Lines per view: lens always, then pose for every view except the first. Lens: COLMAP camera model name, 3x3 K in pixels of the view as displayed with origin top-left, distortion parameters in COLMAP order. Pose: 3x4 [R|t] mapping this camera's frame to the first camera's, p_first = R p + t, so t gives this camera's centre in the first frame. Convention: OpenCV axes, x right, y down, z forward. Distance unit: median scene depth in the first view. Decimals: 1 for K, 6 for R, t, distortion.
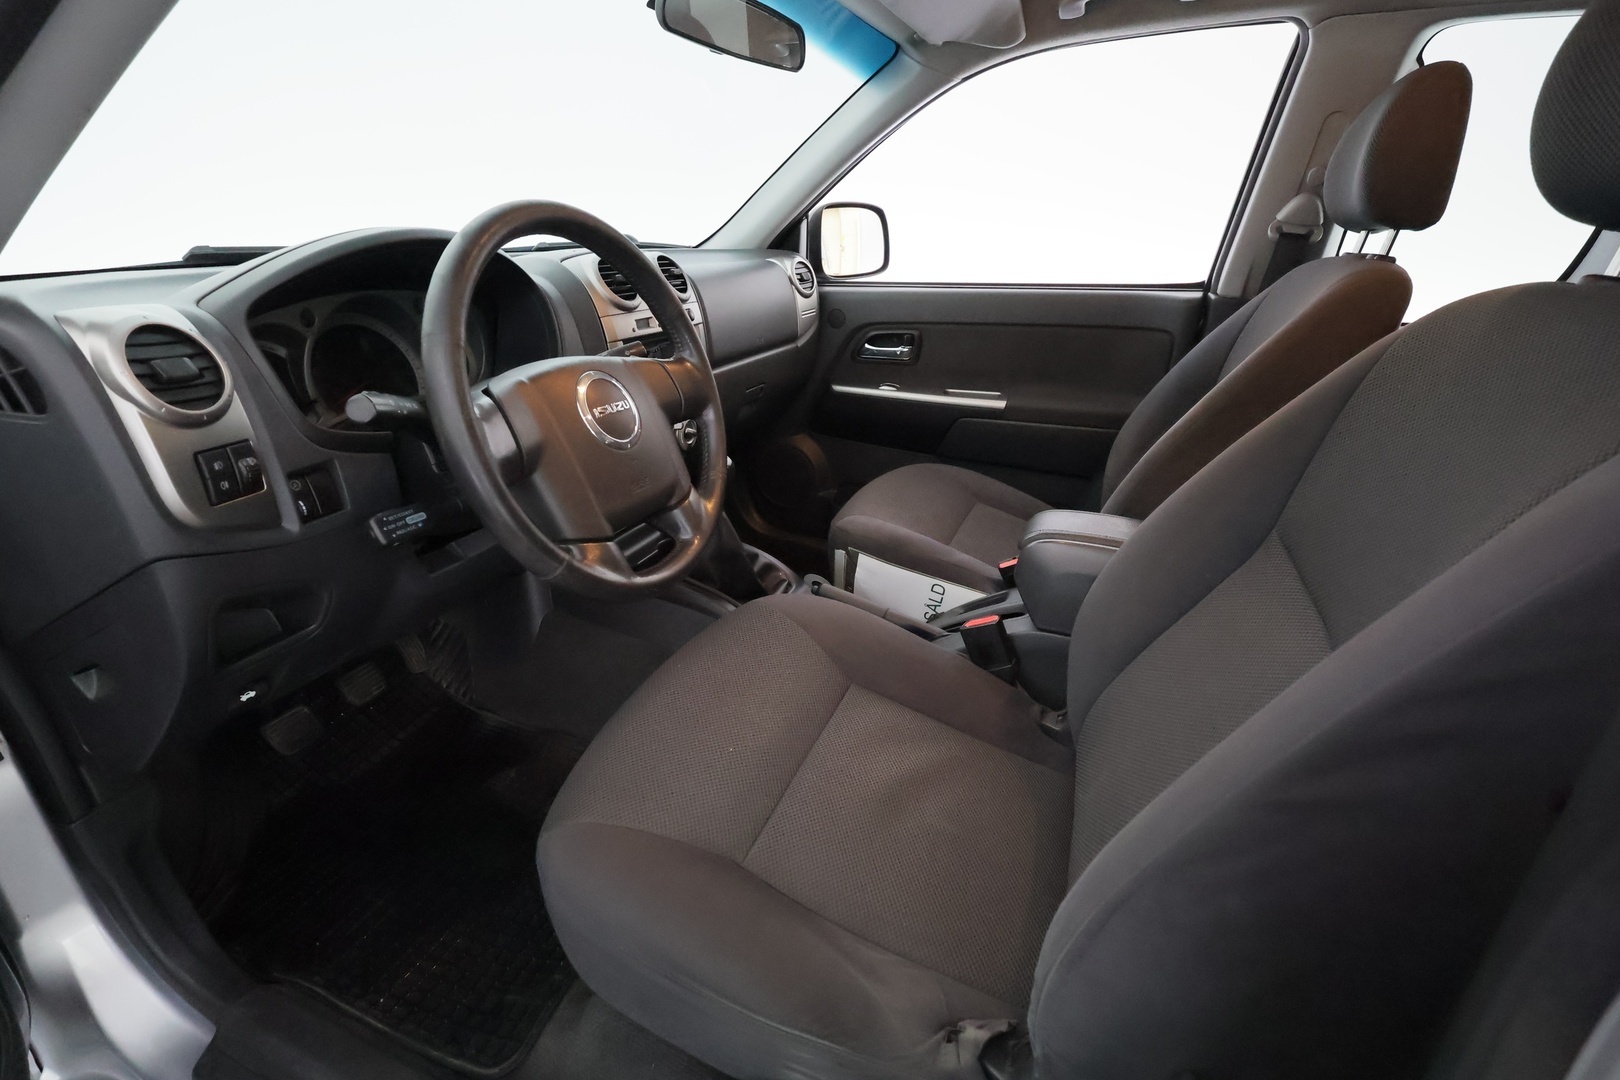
lens RADIAL K [[815.4, 0, 810.0], [0, 815.4, 540.0], [0, 0, 1]] dist [0.026182, -0.000590]
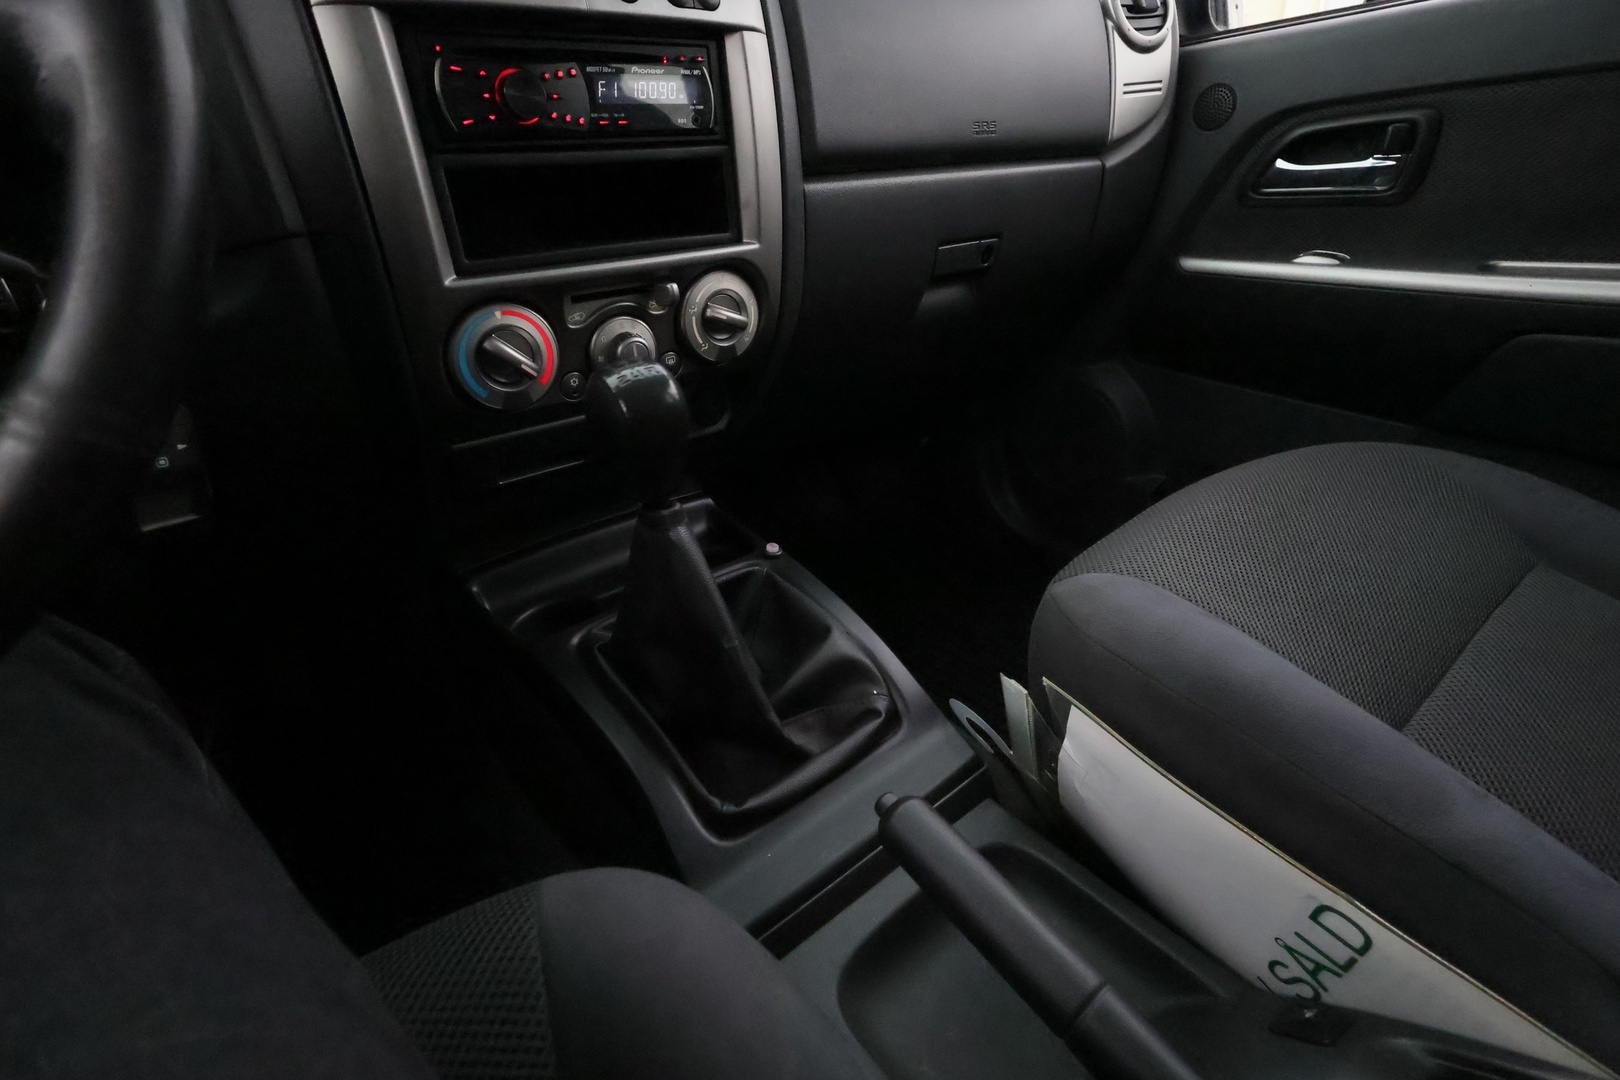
lens RADIAL K [[815.4, 0, 810.0], [0, 815.4, 540.0], [0, 0, 1]] dist [0.026182, -0.000590]
pose [[0.882959, 0.148770, -0.445253, 0.076362], [-0.119925, 0.988469, 0.092454, -0.048920], [0.453873, -0.028236, 0.890619, 0.493699]]
